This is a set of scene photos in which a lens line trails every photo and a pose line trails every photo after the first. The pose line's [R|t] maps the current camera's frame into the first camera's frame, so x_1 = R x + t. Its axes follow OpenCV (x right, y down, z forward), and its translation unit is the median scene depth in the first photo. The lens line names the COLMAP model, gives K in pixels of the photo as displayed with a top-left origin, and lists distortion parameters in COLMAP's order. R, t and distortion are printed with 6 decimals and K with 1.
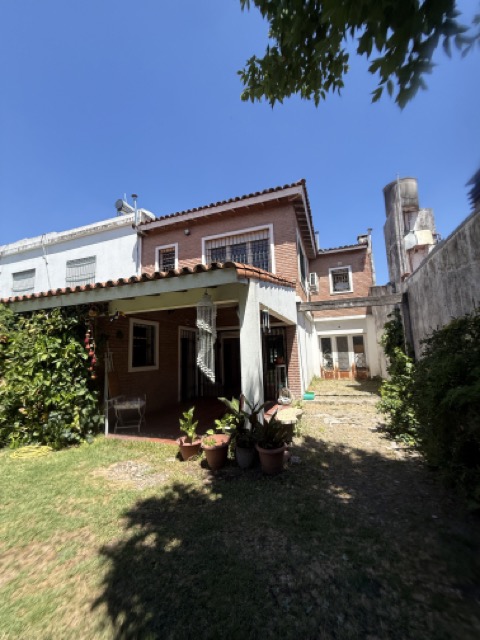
lens RADIAL K [[255.8, 0, 240.0], [0, 255.8, 320.0], [0, 0, 1]] dist [0.000377, 0.000121]
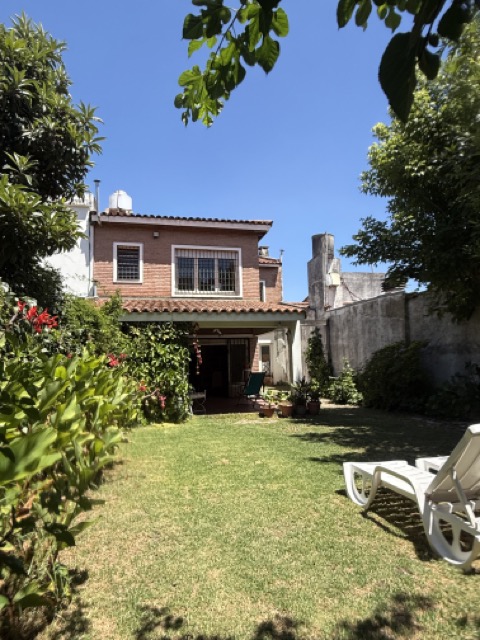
lens RADIAL K [[396.8, 0, 240.0], [0, 396.8, 320.0], [0, 0, 1]] dist [0.000829, 0.000008]
pose [[0.828367, 0.066867, 0.556181, -0.845566], [-0.074961, 0.997152, -0.008237, -0.038106], [-0.555148, -0.034869, 0.831020, -0.492792]]
